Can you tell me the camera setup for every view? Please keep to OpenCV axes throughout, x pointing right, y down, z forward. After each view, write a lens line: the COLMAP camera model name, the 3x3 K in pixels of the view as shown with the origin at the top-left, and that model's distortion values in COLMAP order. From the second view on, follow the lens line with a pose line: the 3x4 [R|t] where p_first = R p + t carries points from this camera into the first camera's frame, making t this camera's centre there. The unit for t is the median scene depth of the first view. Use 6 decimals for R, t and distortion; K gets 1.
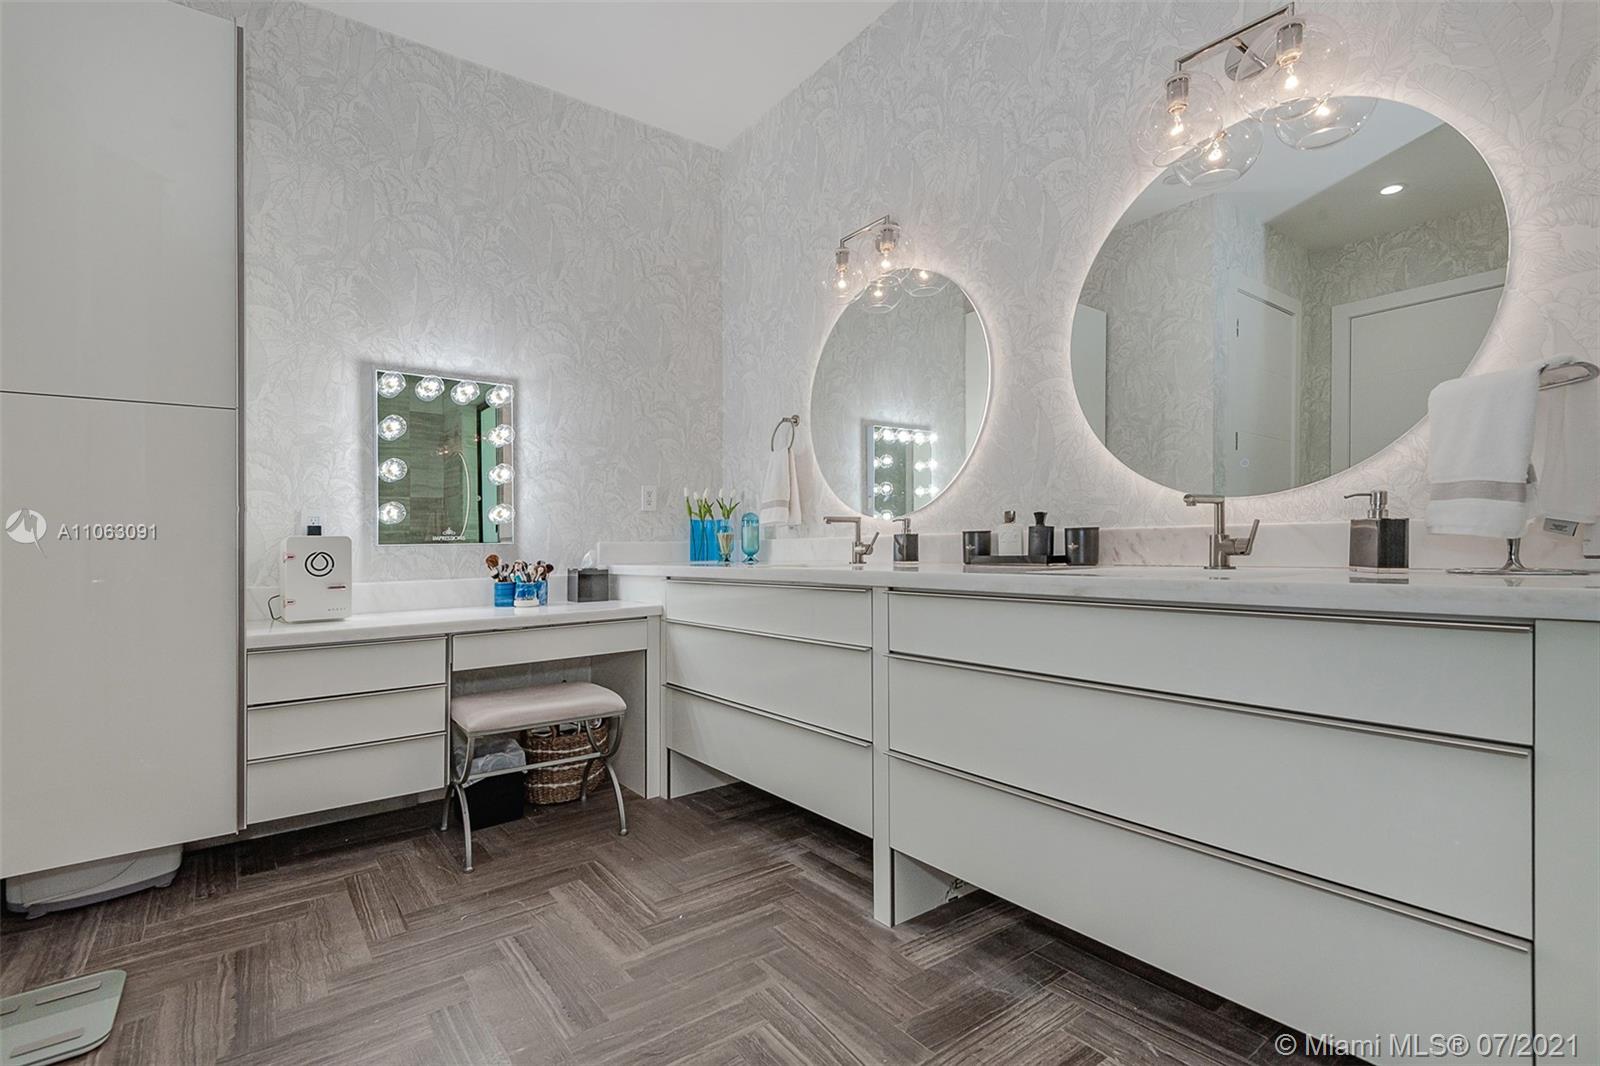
lens RADIAL K [[739.9, 0, 797.2], [0, 739.9, 539.9], [0, 0, 1]] dist [0.012875, -0.000735]
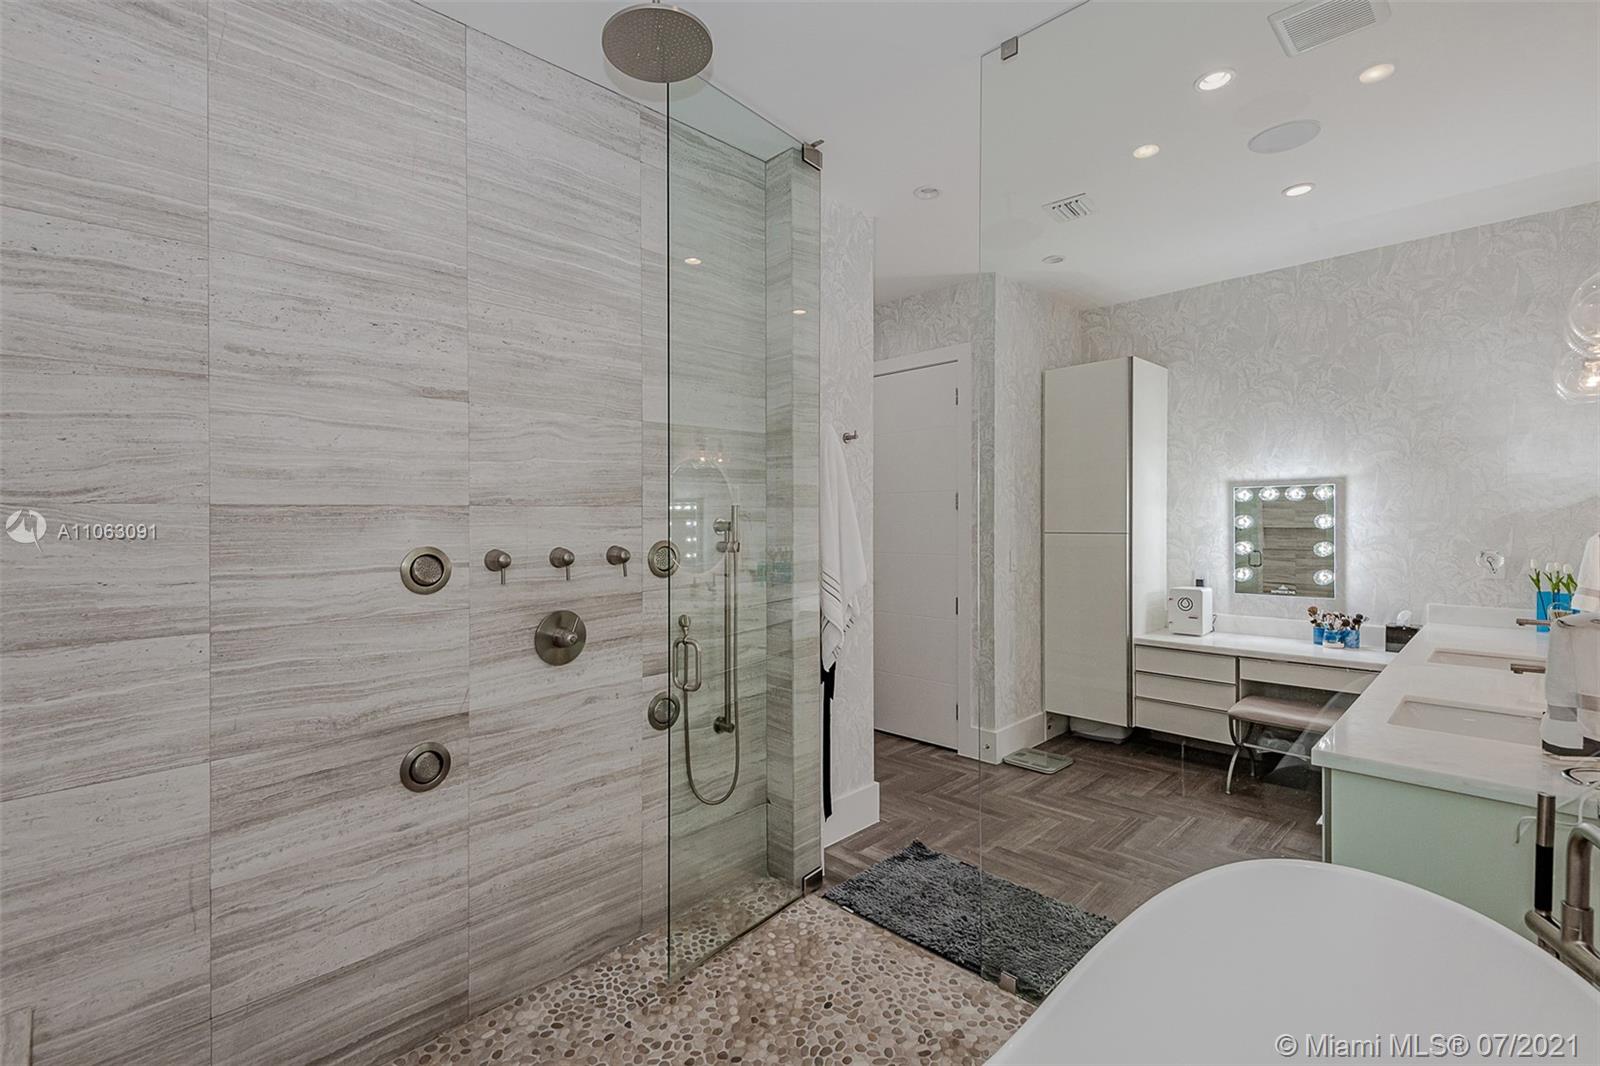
lens RADIAL K [[739.9, 0, 797.2], [0, 739.9, 539.9], [0, 0, 1]] dist [0.012875, -0.000735]
pose [[0.165869, 0.037607, -0.985430, 0.857186], [-0.000168, 0.999274, 0.038107, -0.167565], [0.986148, -0.006155, 0.165755, -0.215470]]
